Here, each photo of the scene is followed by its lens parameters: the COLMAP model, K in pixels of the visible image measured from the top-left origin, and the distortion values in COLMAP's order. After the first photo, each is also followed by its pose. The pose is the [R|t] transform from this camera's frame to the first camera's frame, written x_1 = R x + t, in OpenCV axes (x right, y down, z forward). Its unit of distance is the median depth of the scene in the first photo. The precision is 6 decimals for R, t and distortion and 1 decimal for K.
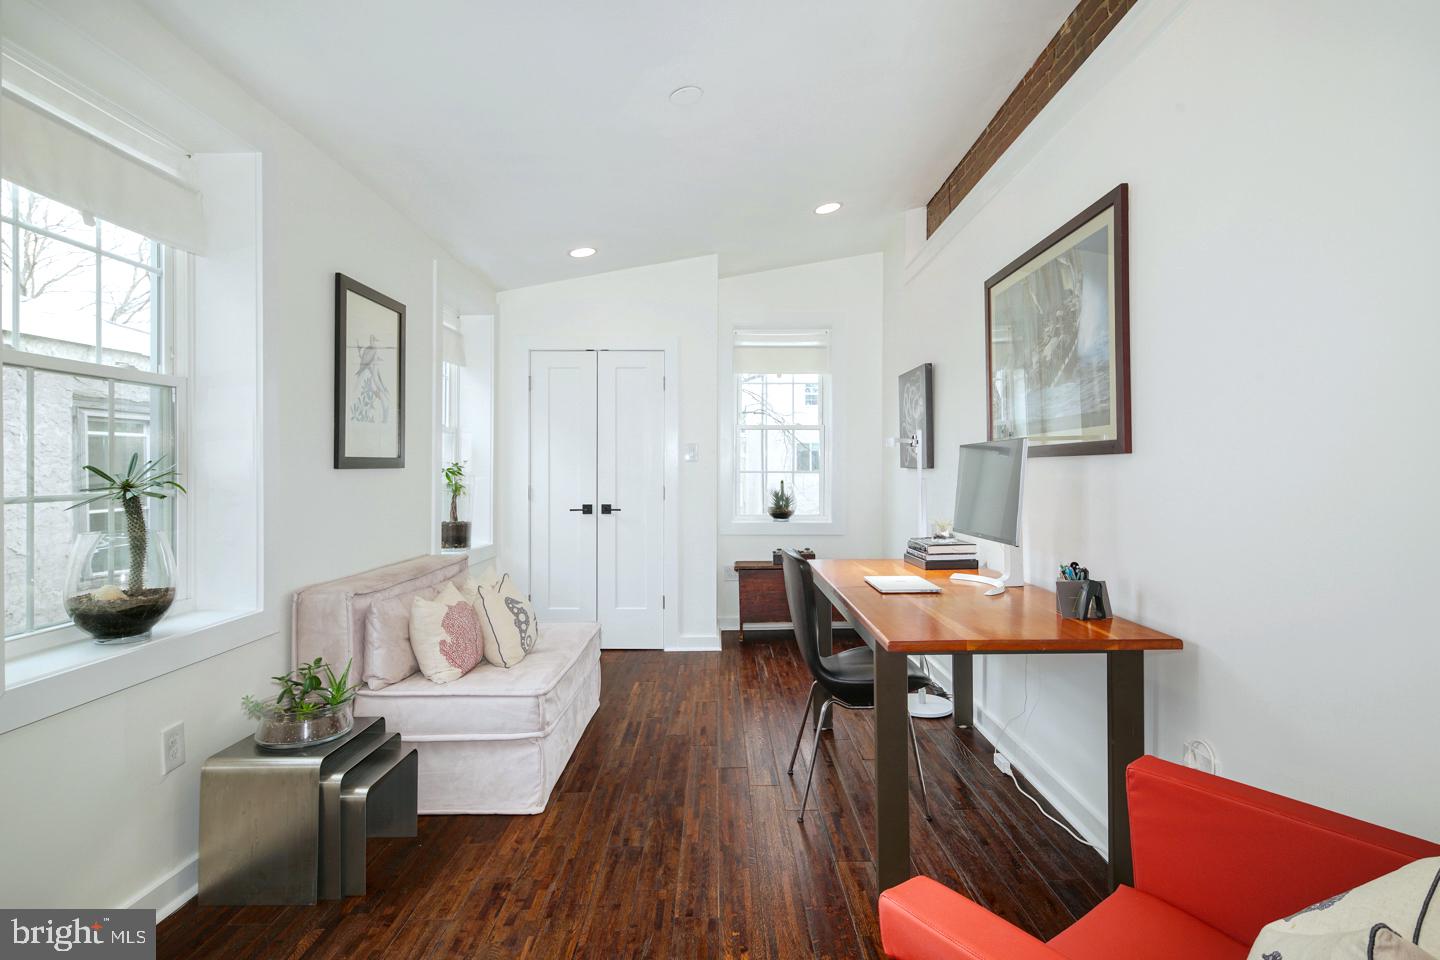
lens RADIAL K [[713.2, 0, 712.9], [0, 713.2, 470.7], [0, 0, 1]] dist [0.001943, -0.002353]
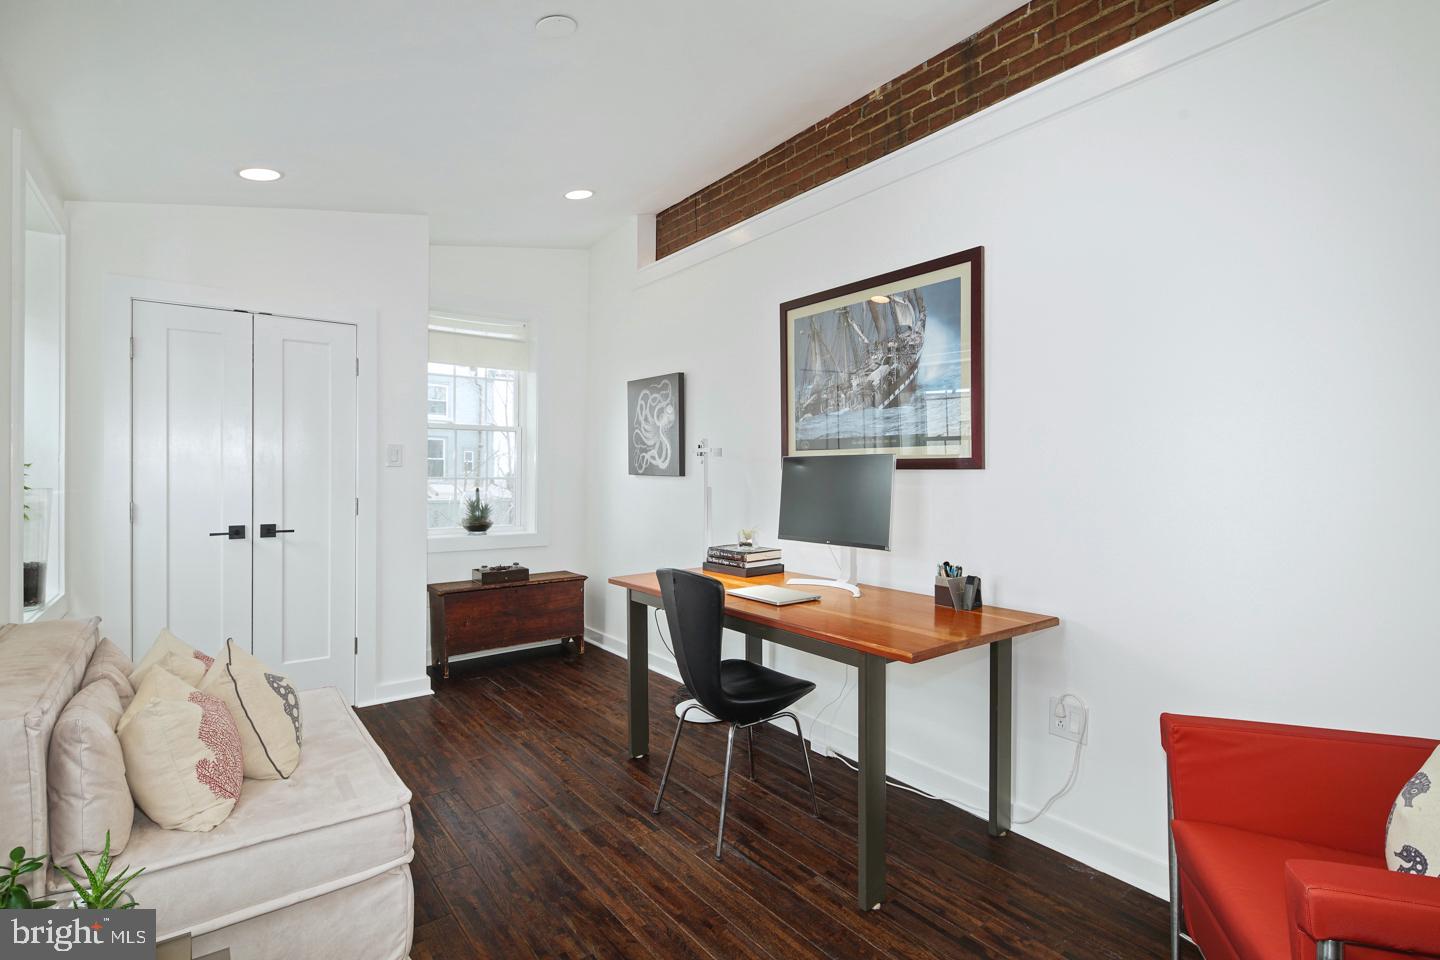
lens RADIAL K [[713.2, 0, 720.1], [0, 713.2, 477.3], [0, 0, 1]] dist [0.001943, -0.002353]
pose [[0.796972, -0.003377, 0.604007, -0.350877], [-0.002351, 0.999959, 0.008693, -0.013920], [-0.604012, -0.008348, 0.796931, 0.207530]]
